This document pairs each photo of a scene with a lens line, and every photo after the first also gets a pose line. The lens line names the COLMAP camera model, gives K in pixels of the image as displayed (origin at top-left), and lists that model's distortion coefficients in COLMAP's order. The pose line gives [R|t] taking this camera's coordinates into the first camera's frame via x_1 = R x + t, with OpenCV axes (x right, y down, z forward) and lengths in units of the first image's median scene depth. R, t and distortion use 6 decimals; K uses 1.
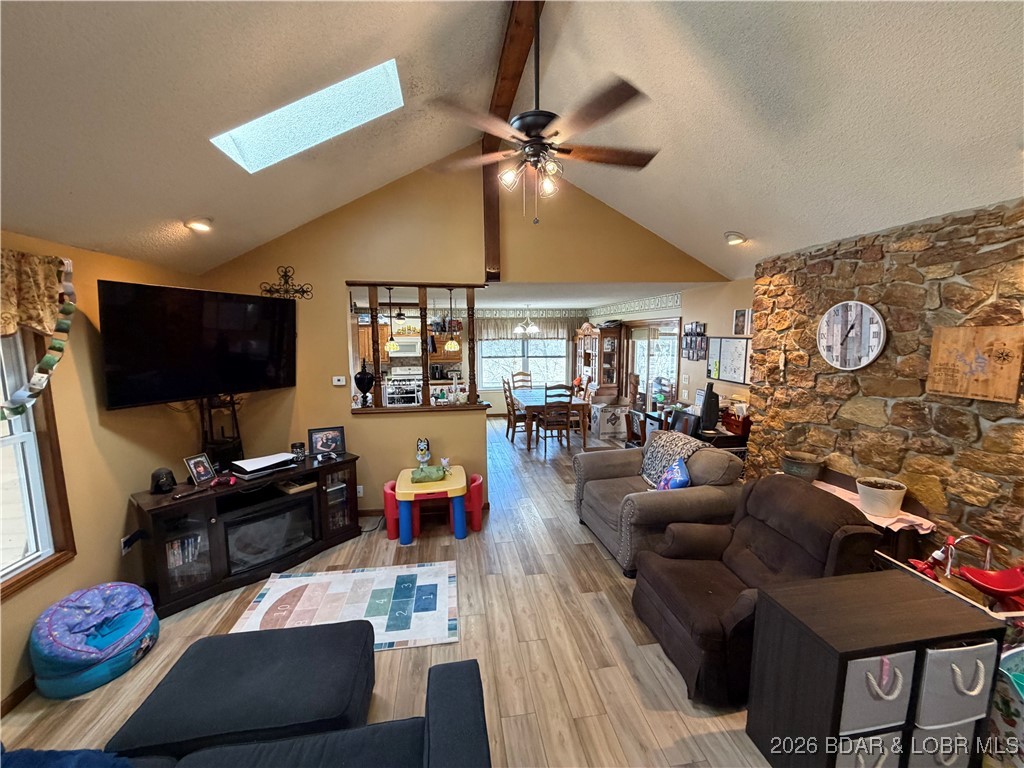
lens RADIAL K [[408.1, 0, 513.9], [0, 408.1, 383.7], [0, 0, 1]] dist [0.002780, -0.000250]
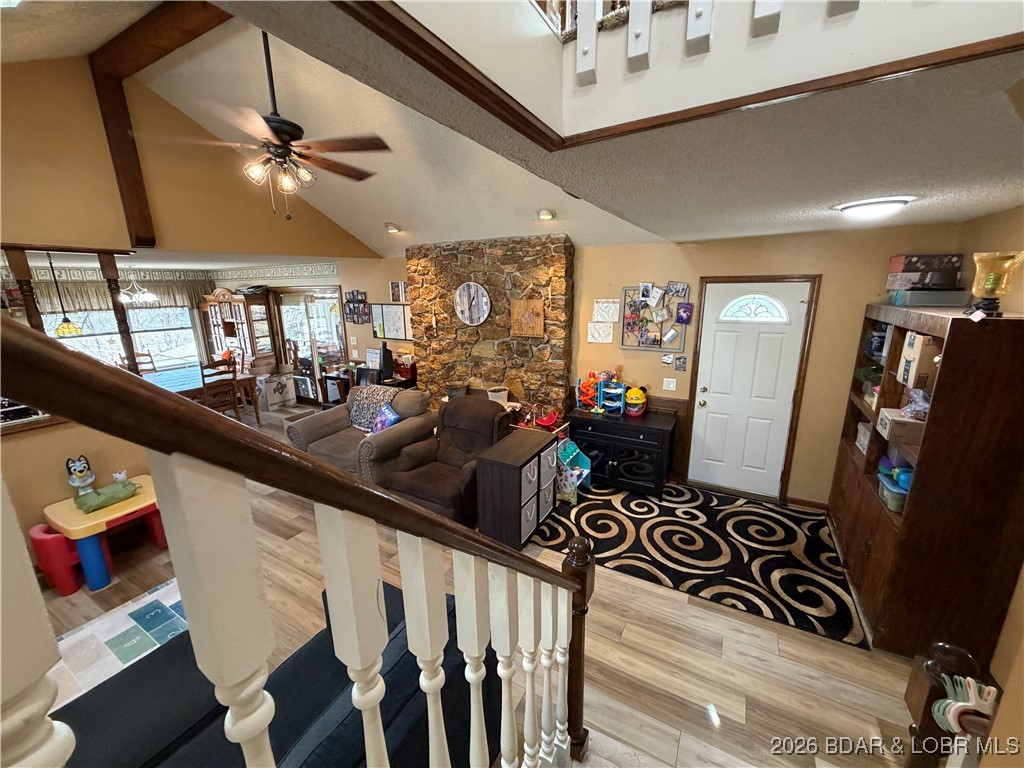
lens RADIAL K [[408.1, 0, 511.4], [0, 408.1, 384.9], [0, 0, 1]] dist [0.002780, -0.000250]
pose [[0.621358, -0.189422, 0.760285, -0.322977], [0.104832, 0.981711, 0.158914, -0.038891], [-0.776482, -0.019040, 0.629851, -0.120191]]
